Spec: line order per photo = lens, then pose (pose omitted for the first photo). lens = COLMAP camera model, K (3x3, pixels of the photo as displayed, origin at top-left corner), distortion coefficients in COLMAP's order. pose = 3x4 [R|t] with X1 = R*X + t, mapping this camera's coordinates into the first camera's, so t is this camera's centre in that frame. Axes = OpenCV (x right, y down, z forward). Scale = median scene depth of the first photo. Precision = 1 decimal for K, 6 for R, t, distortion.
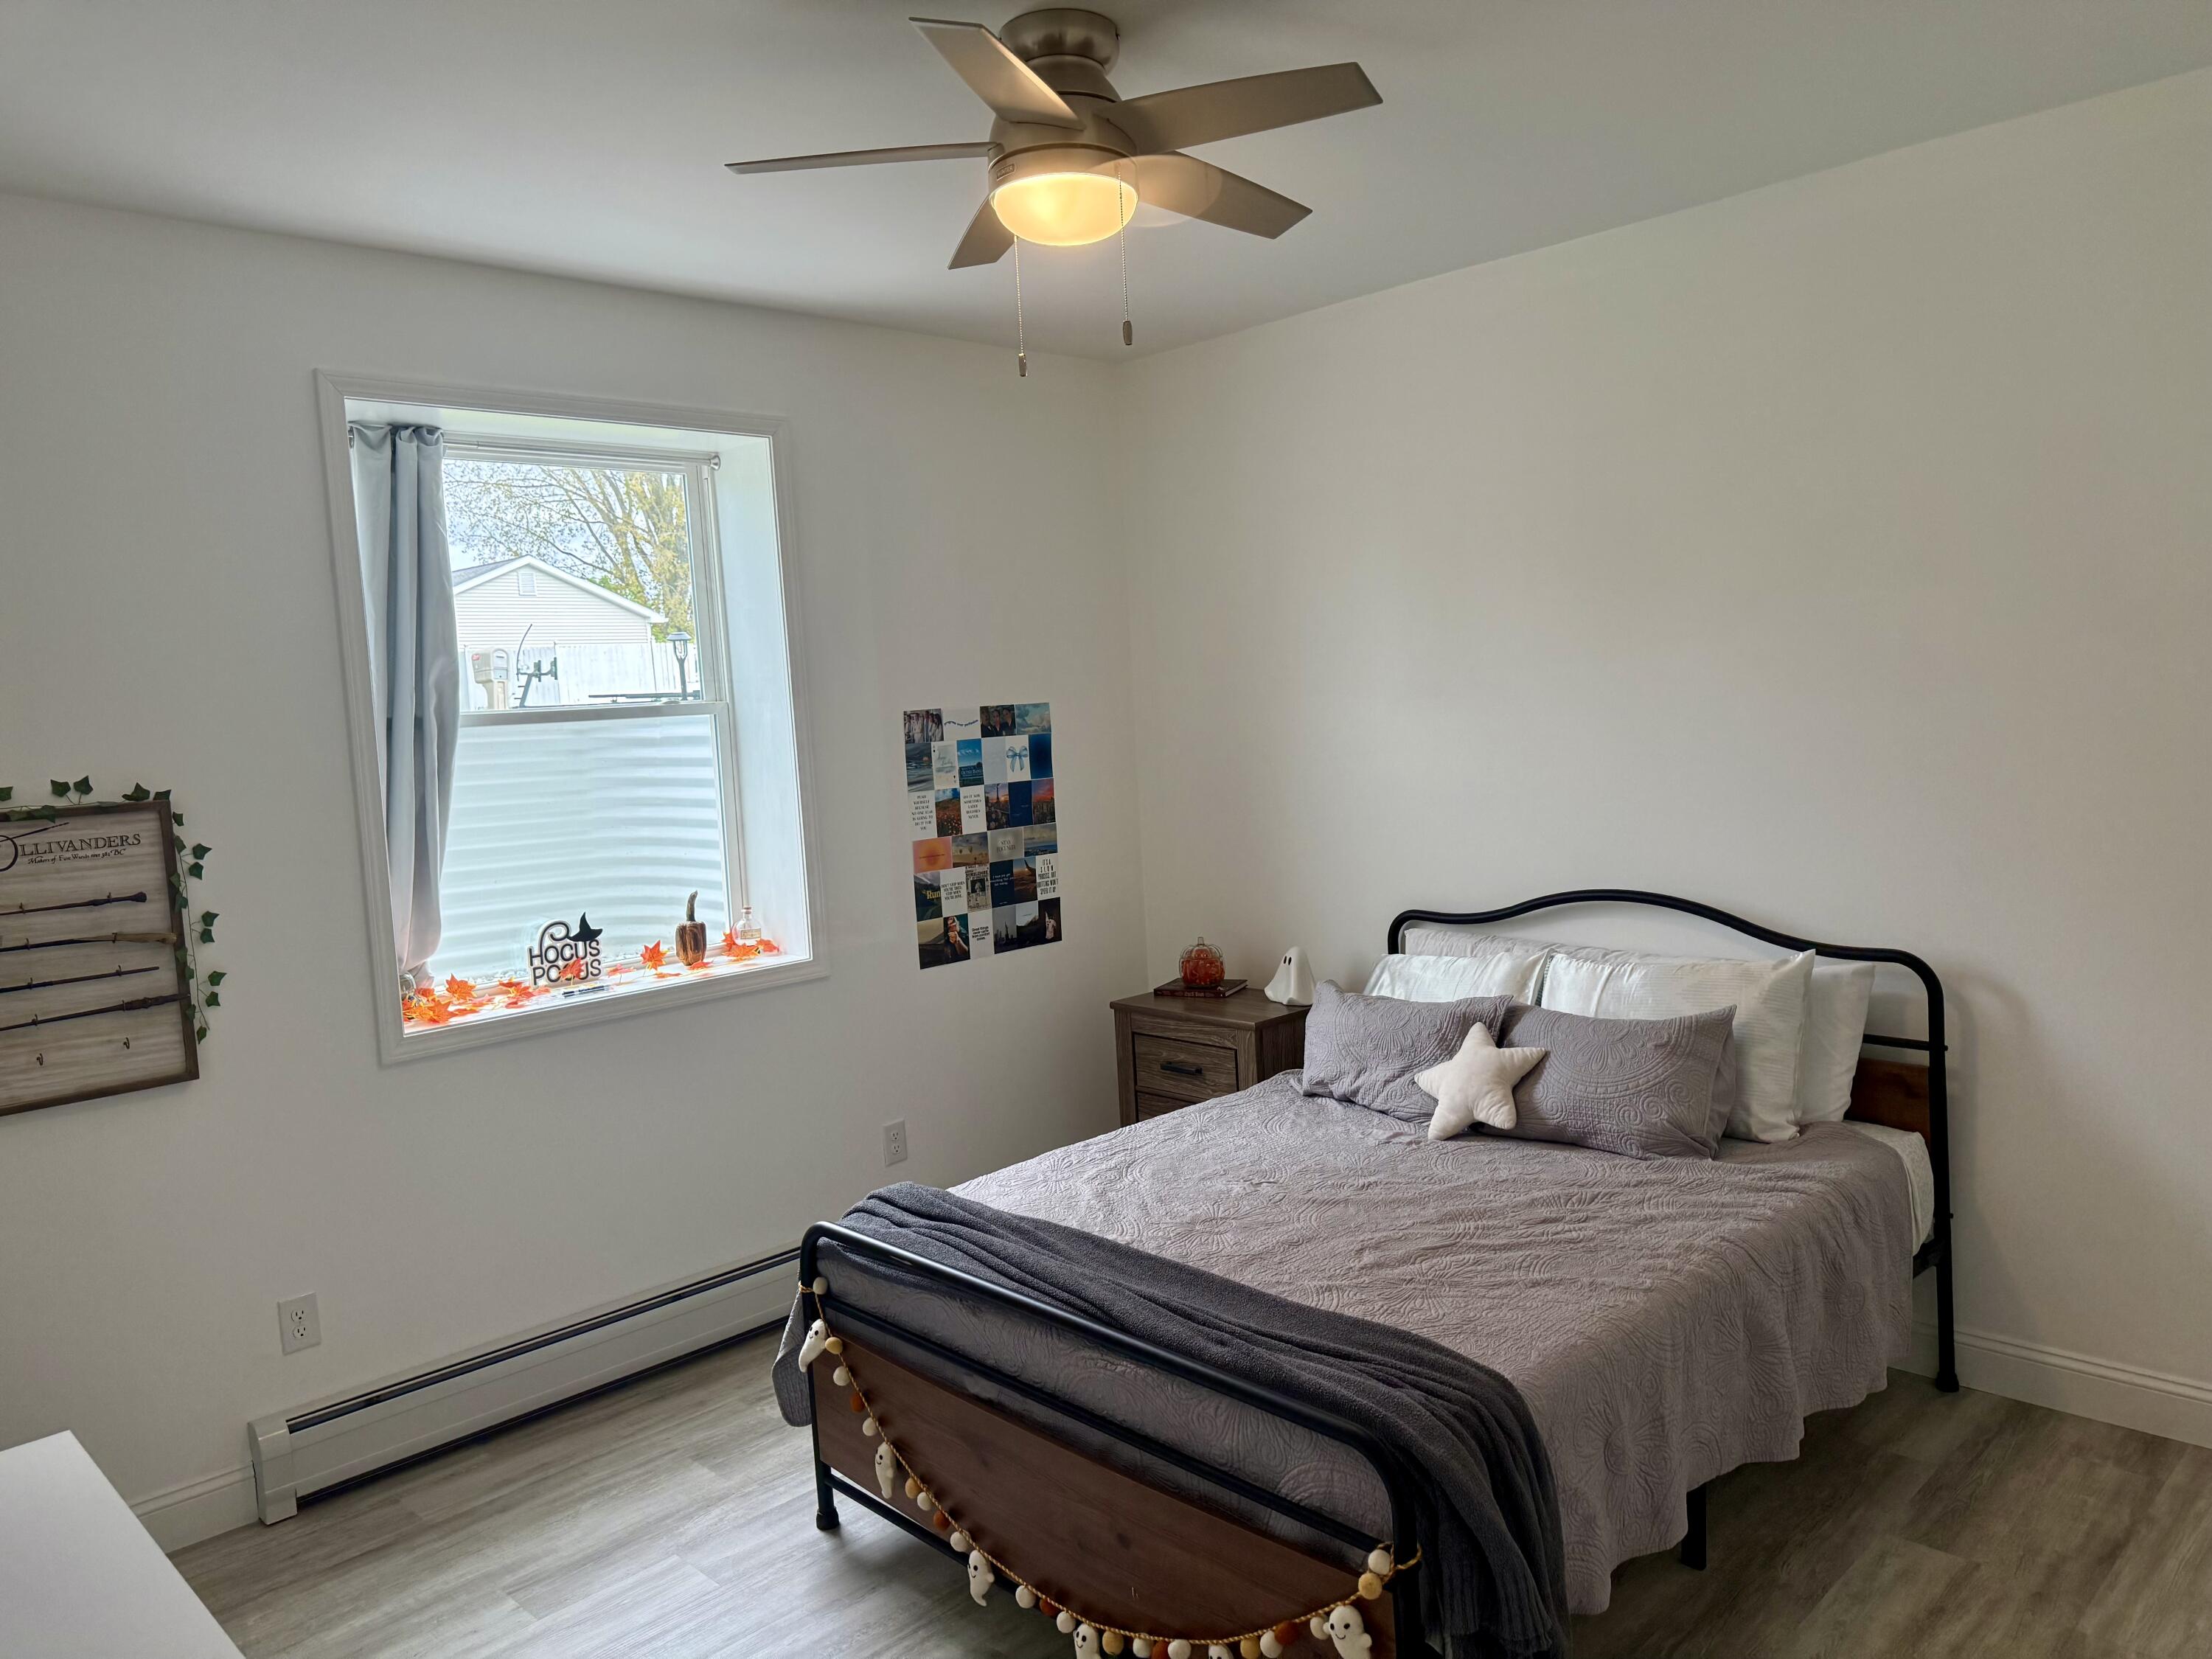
lens RADIAL K [[1566.8, 0, 1115.5], [0, 1566.8, 839.6], [0, 0, 1]] dist [0.063892, -0.064983]
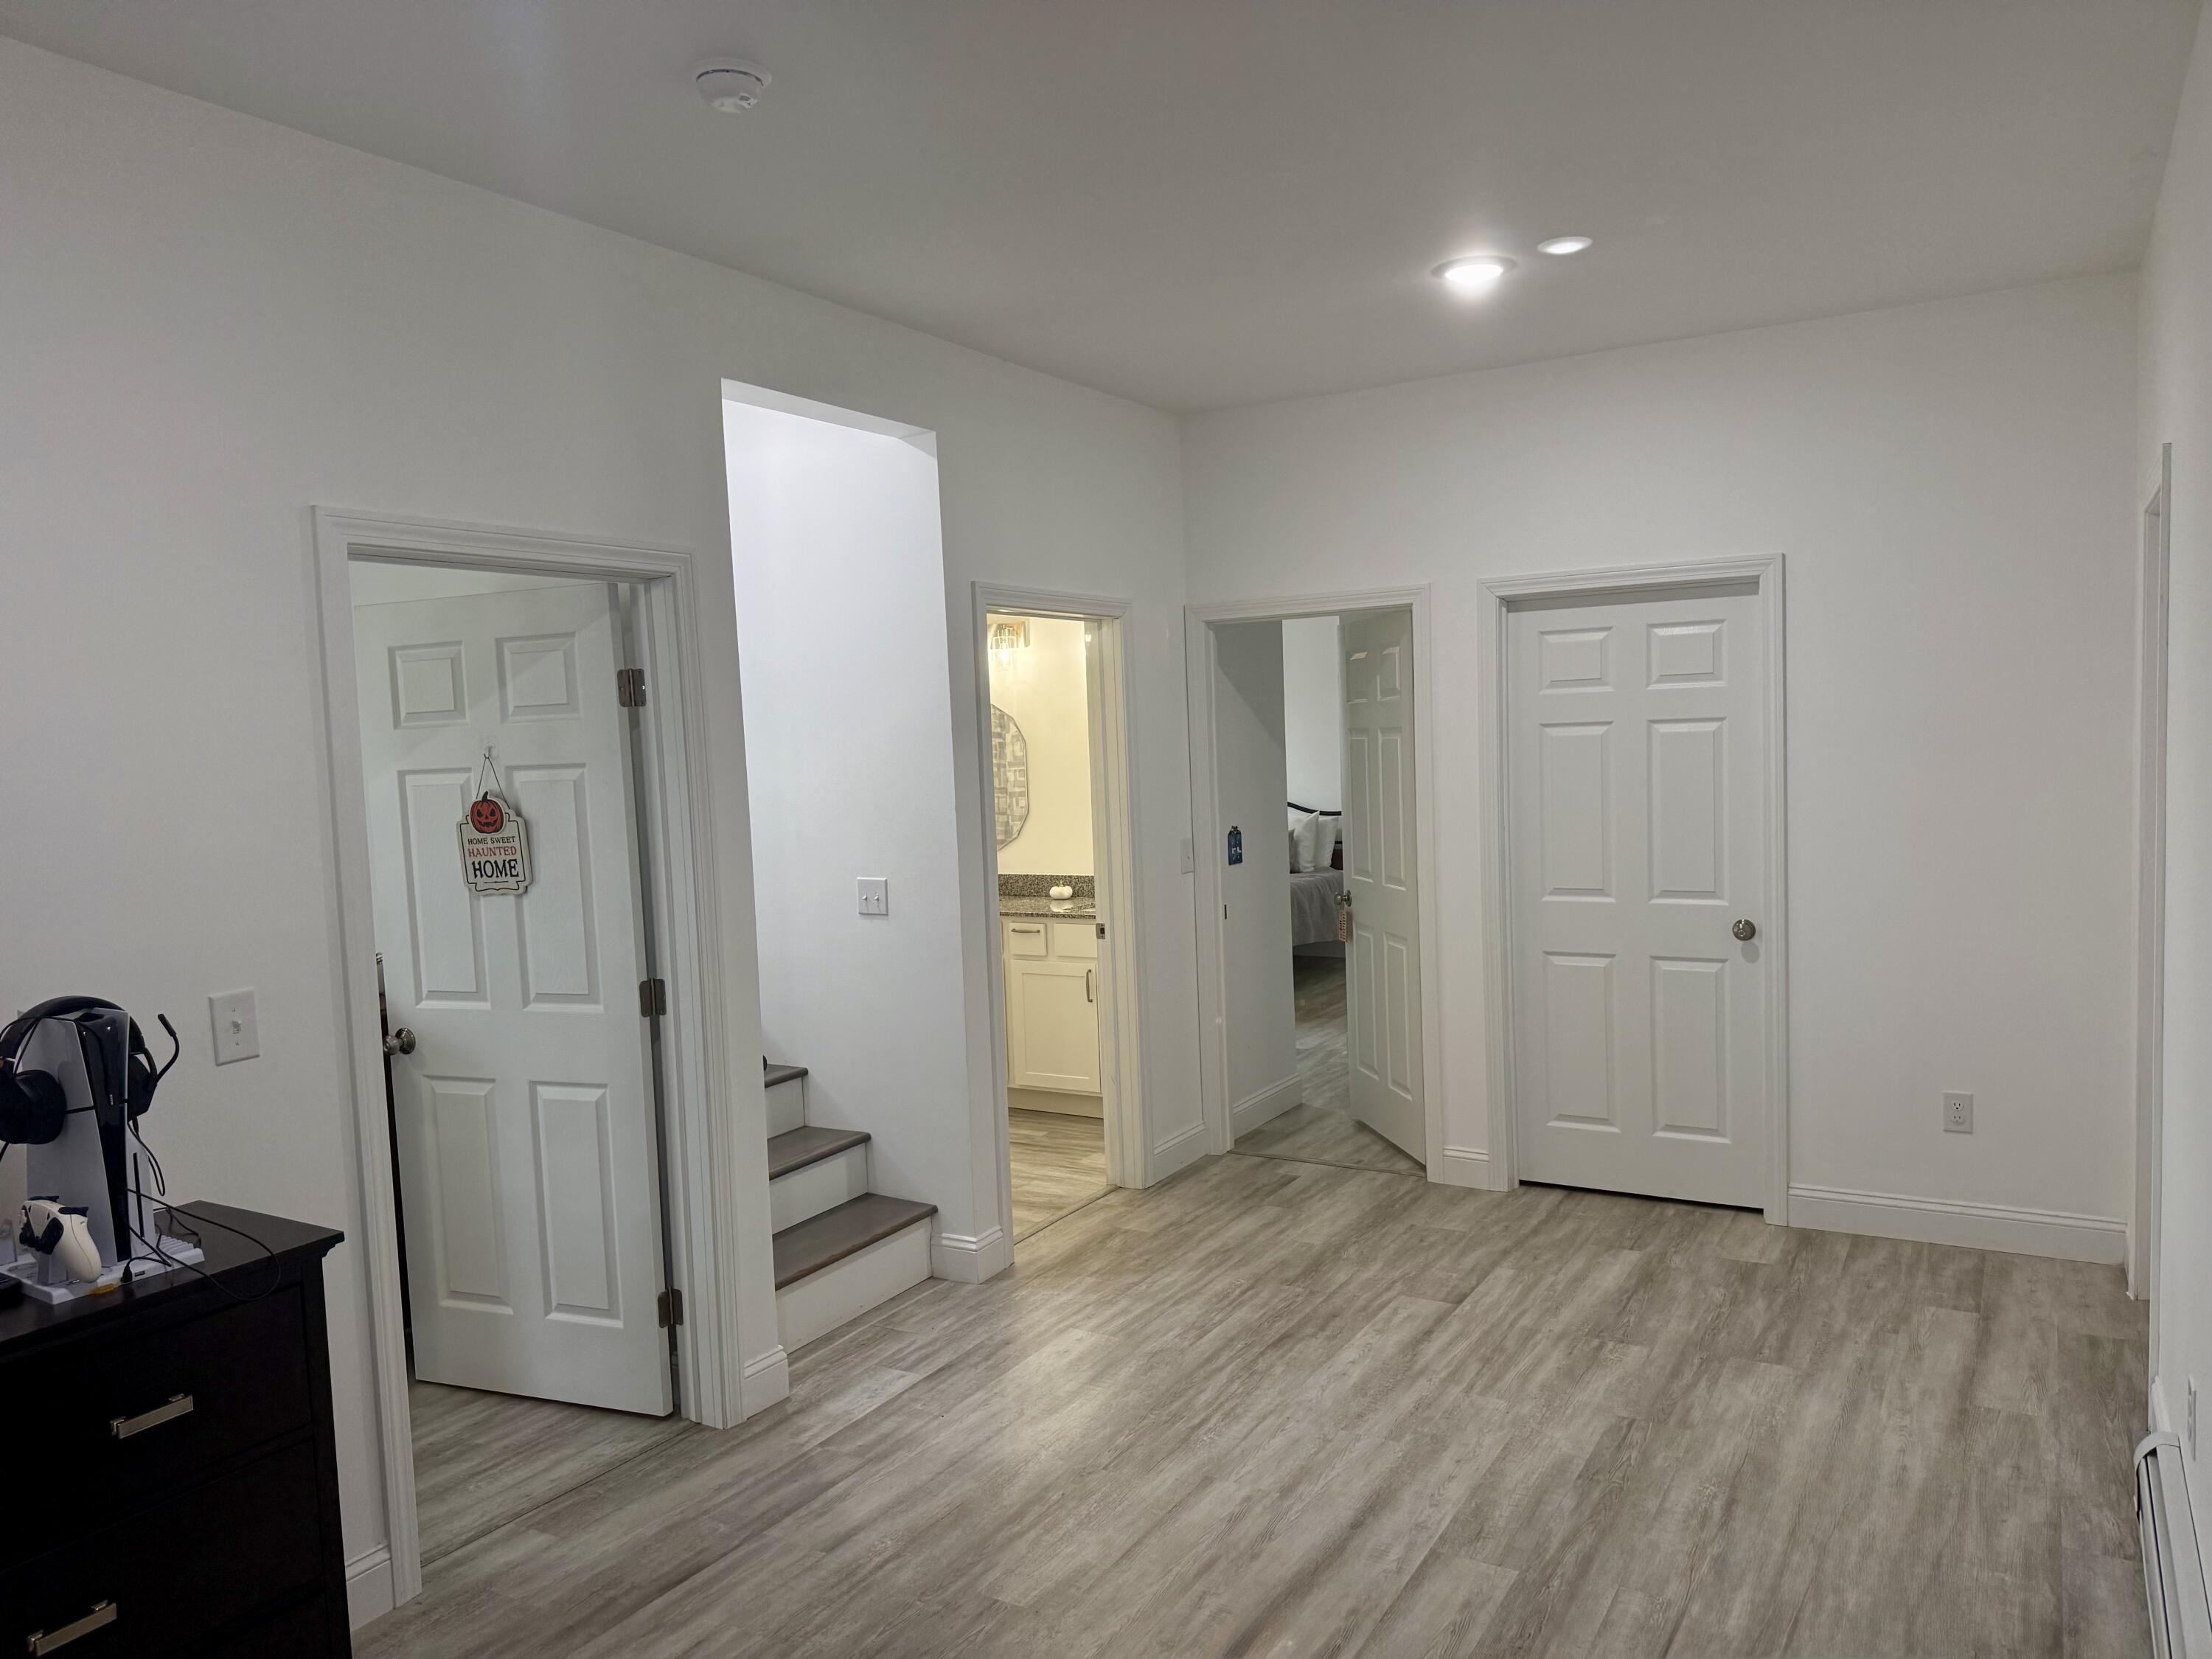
lens RADIAL K [[1566.8, 0, 1107.8], [0, 1566.8, 833.3], [0, 0, 1]] dist [0.063892, -0.064983]
pose [[0.967888, -0.008736, 0.251229, -0.884833], [0.016005, 0.999510, -0.026904, 0.231681], [-0.250871, 0.030061, 0.967554, -2.266421]]
